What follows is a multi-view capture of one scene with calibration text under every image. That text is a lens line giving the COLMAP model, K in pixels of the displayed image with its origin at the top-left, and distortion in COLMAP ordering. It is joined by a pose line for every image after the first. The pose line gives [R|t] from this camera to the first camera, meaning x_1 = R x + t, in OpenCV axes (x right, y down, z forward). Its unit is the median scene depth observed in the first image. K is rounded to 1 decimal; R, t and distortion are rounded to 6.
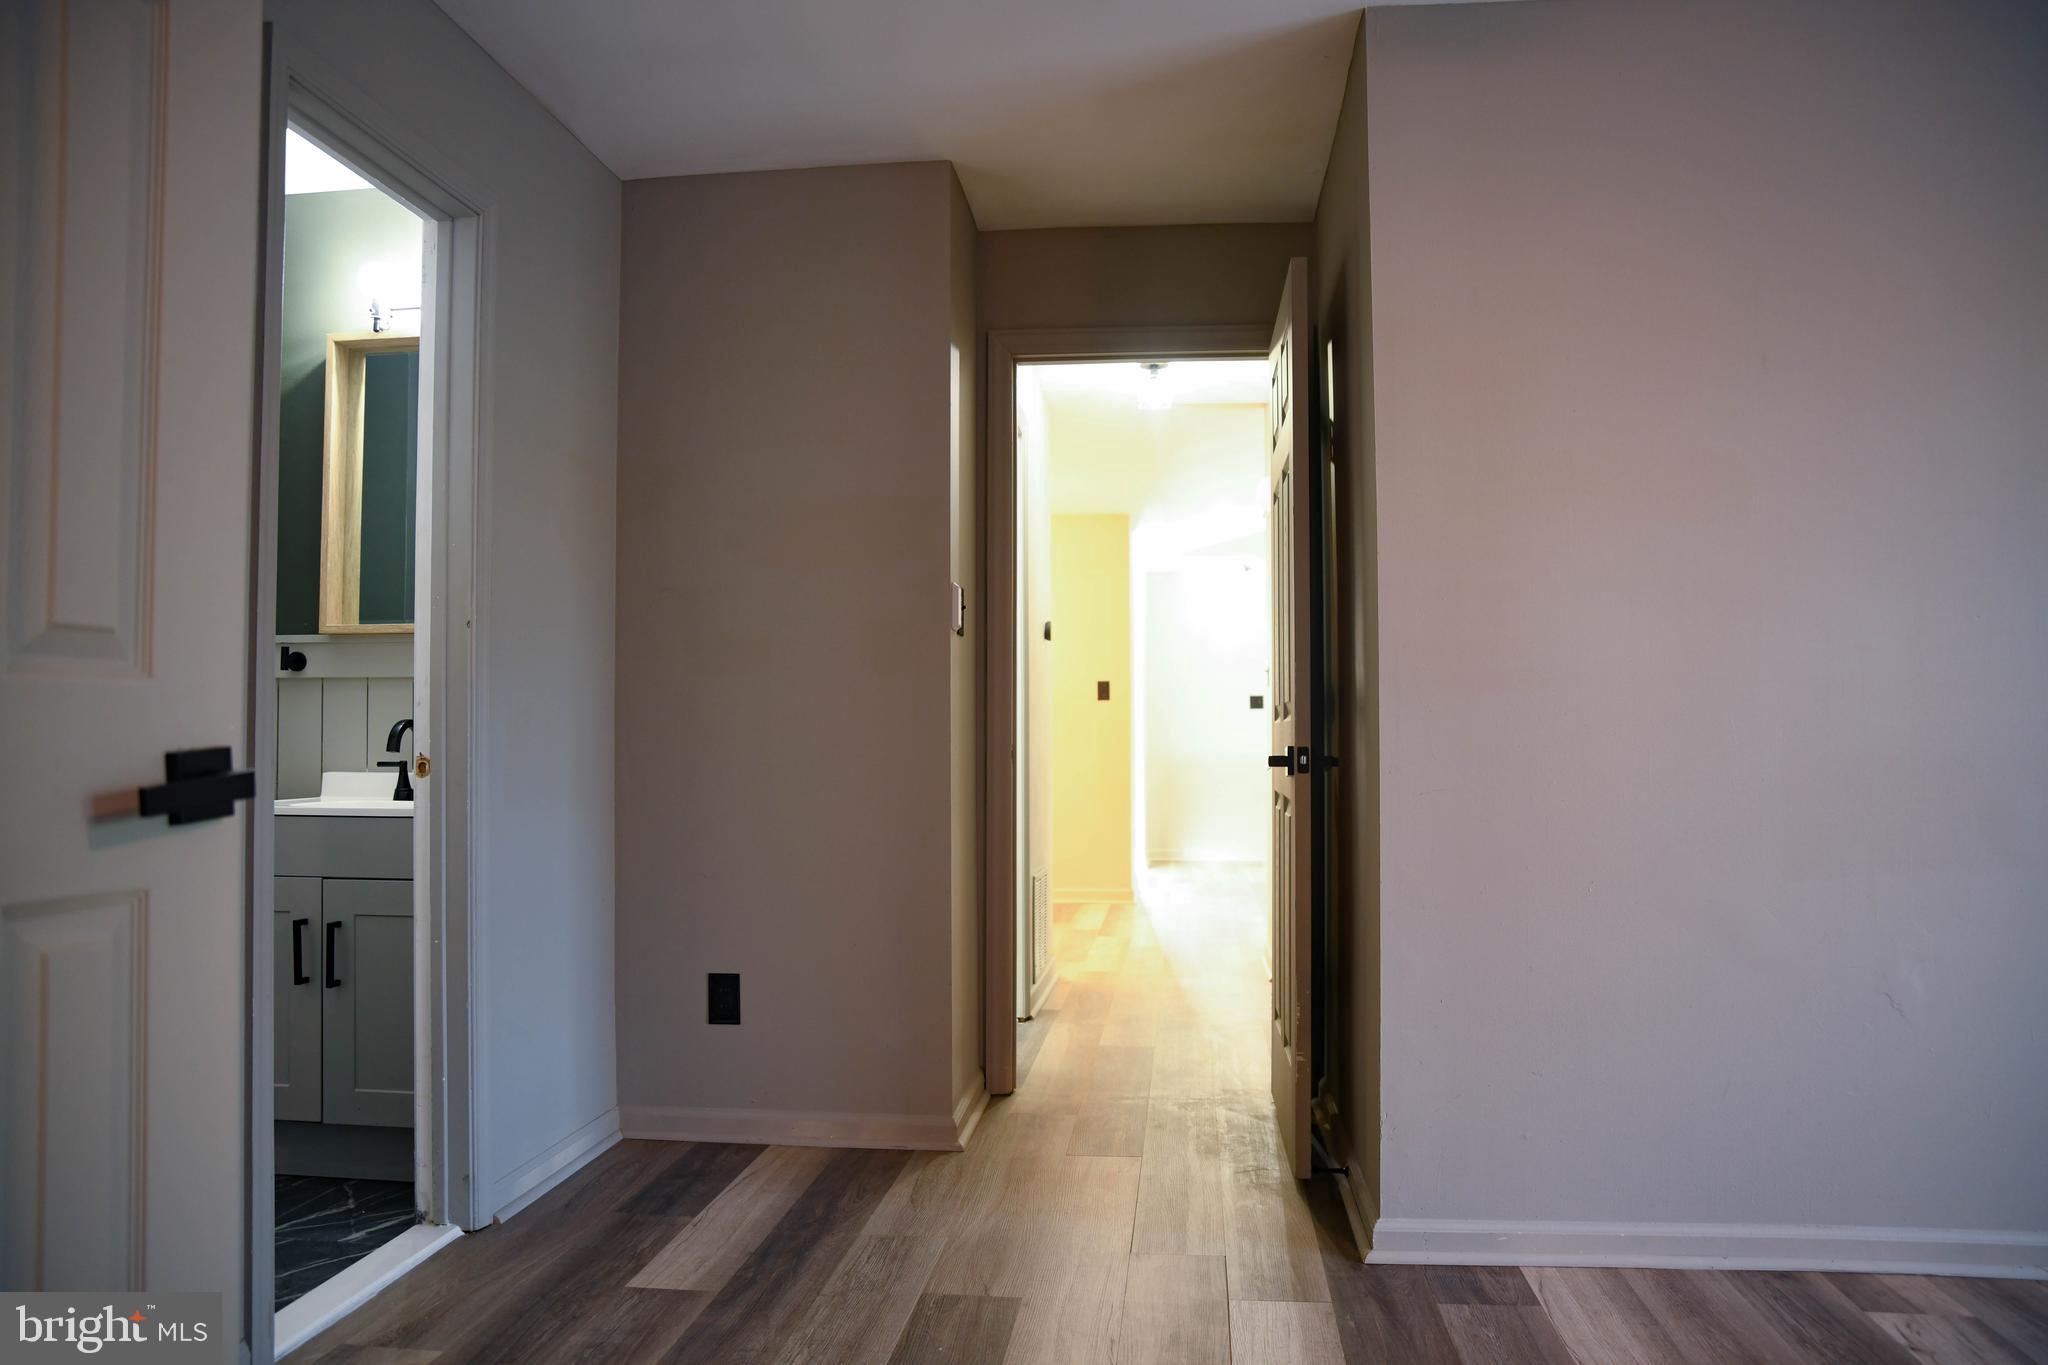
lens RADIAL K [[1405.7, 0, 1035.0], [0, 1405.7, 689.0], [0, 0, 1]] dist [-0.105268, 0.078602]
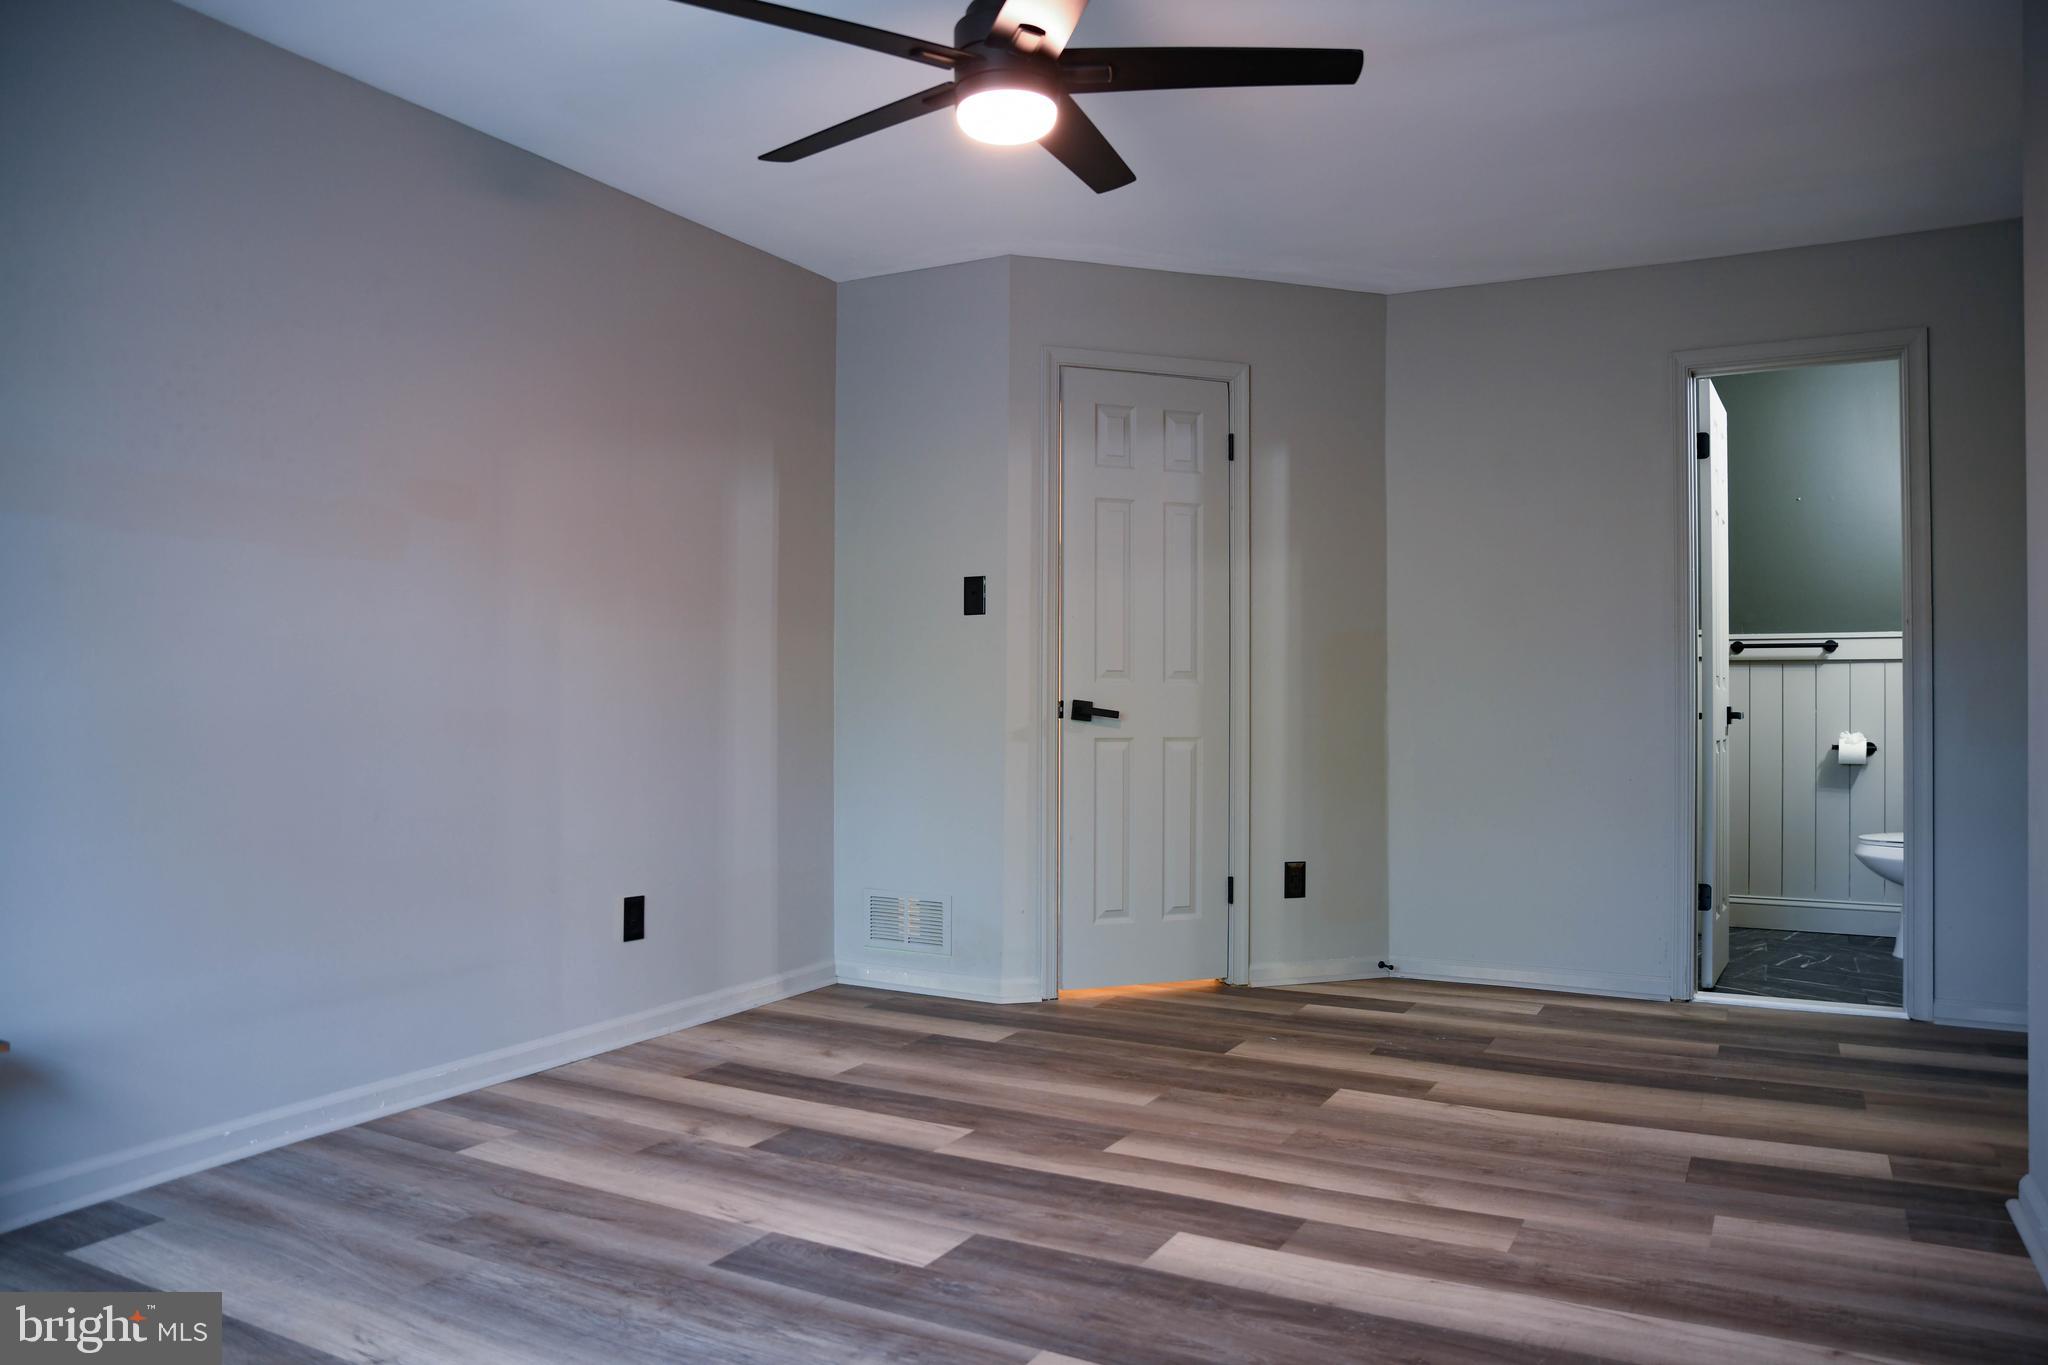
lens RADIAL K [[1424.8, 0, 1031.0], [0, 1424.8, 688.3], [0, 0, 1]] dist [-0.102120, 0.075584]
pose [[-0.380276, -0.005553, -0.924856, 1.549744], [0.035455, 0.999159, -0.020577, 0.027526], [0.924193, -0.040615, -0.379760, 0.772780]]
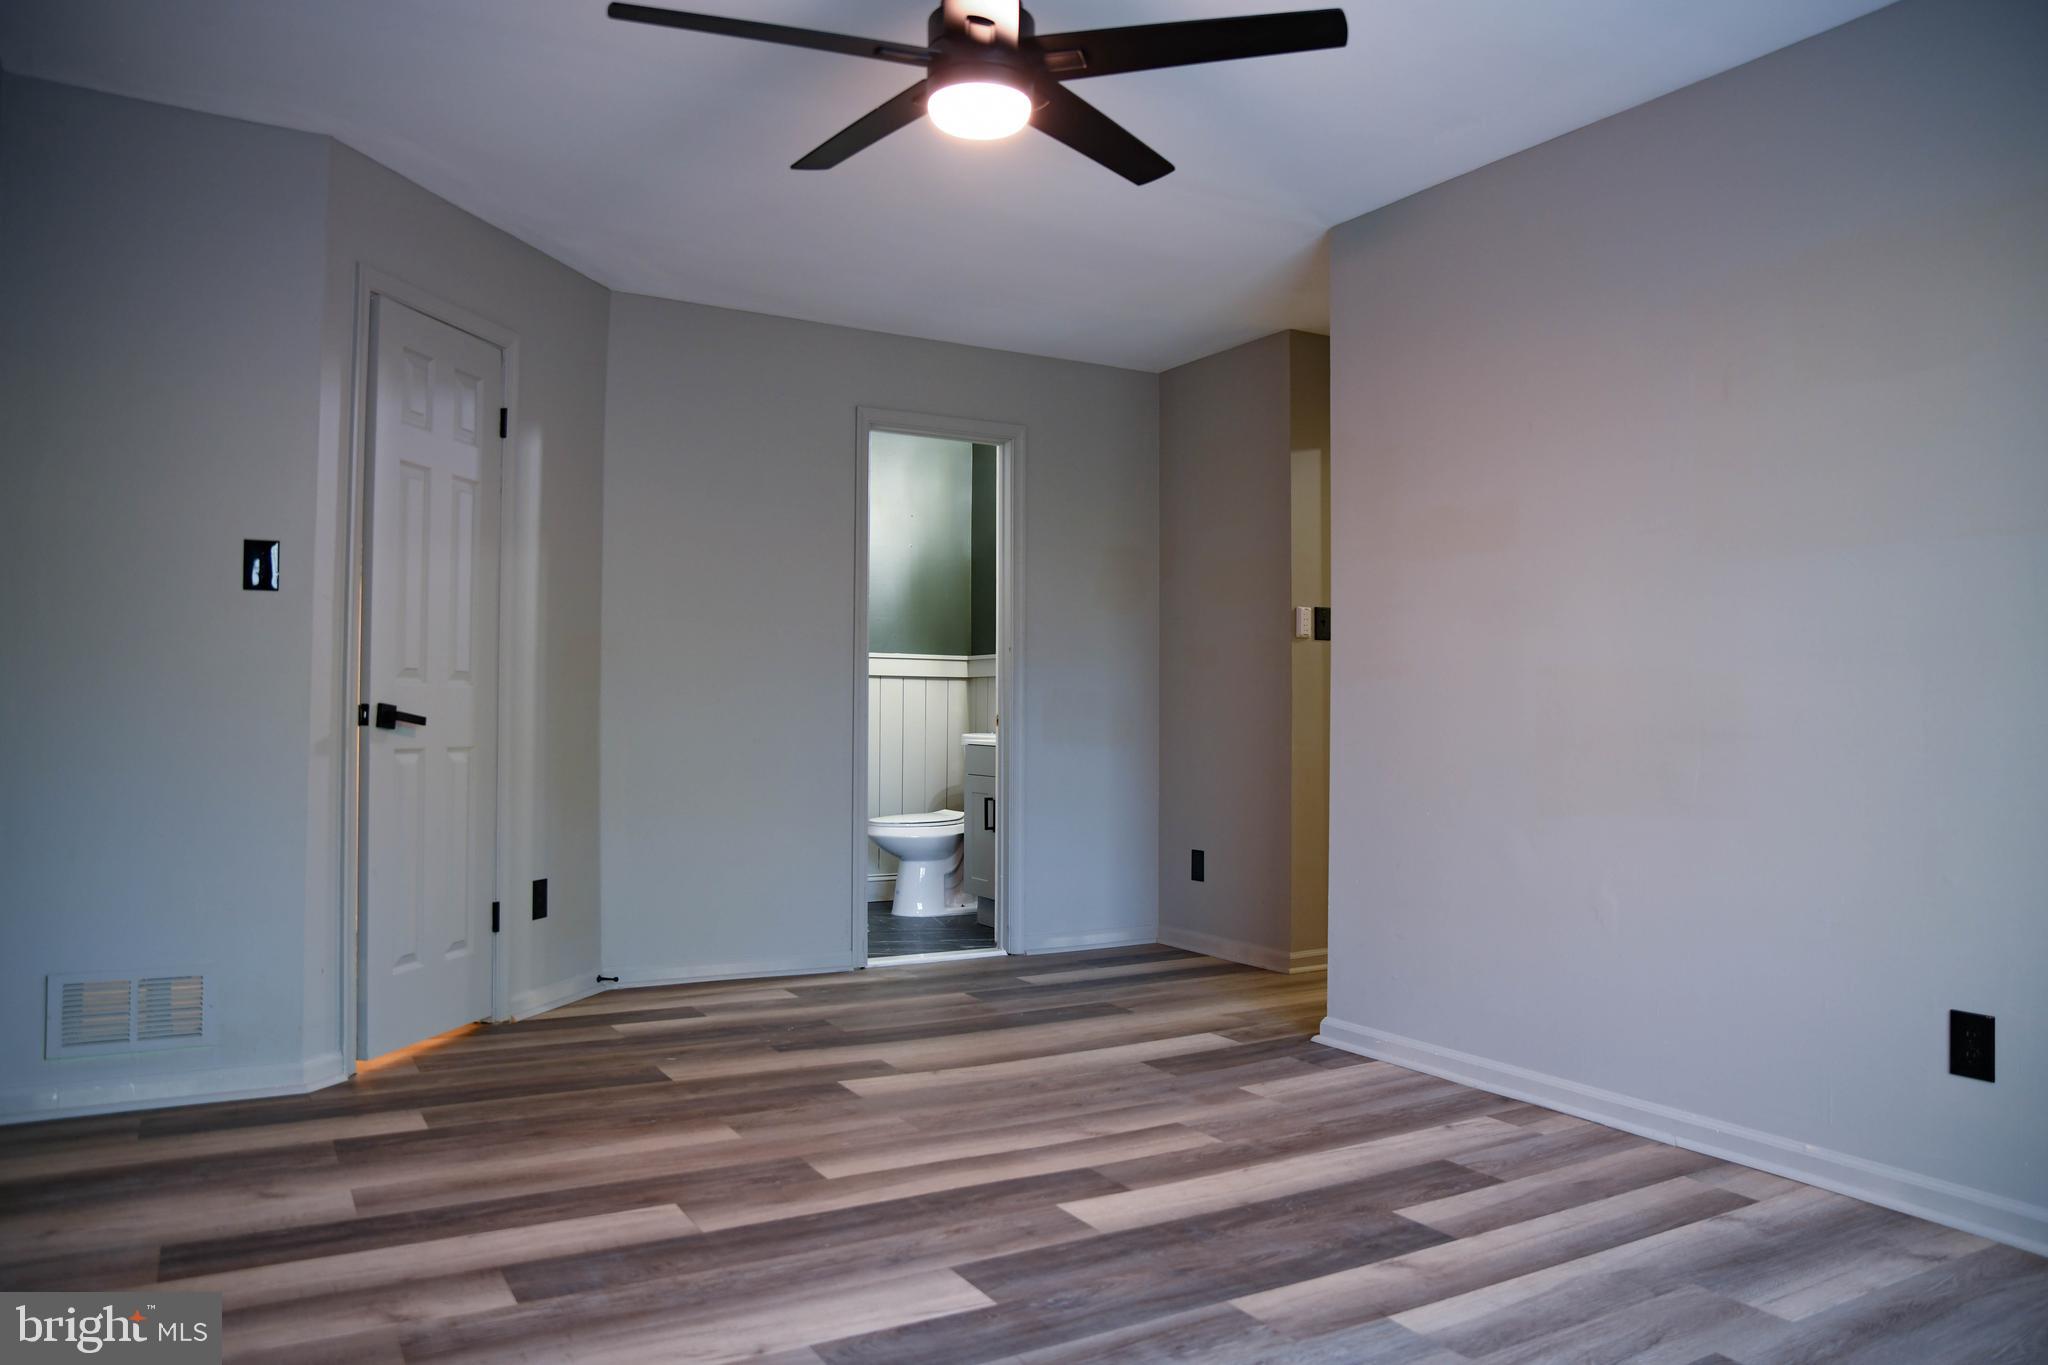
lens RADIAL K [[1444.5, 0, 1037.9], [0, 1444.5, 681.8], [0, 0, 1]] dist [-0.098629, 0.074168]
pose [[0.599756, -0.009866, -0.800122, 1.442715], [0.021116, 0.999771, 0.003500, -0.007116], [0.799905, -0.018995, 0.599826, -0.237830]]
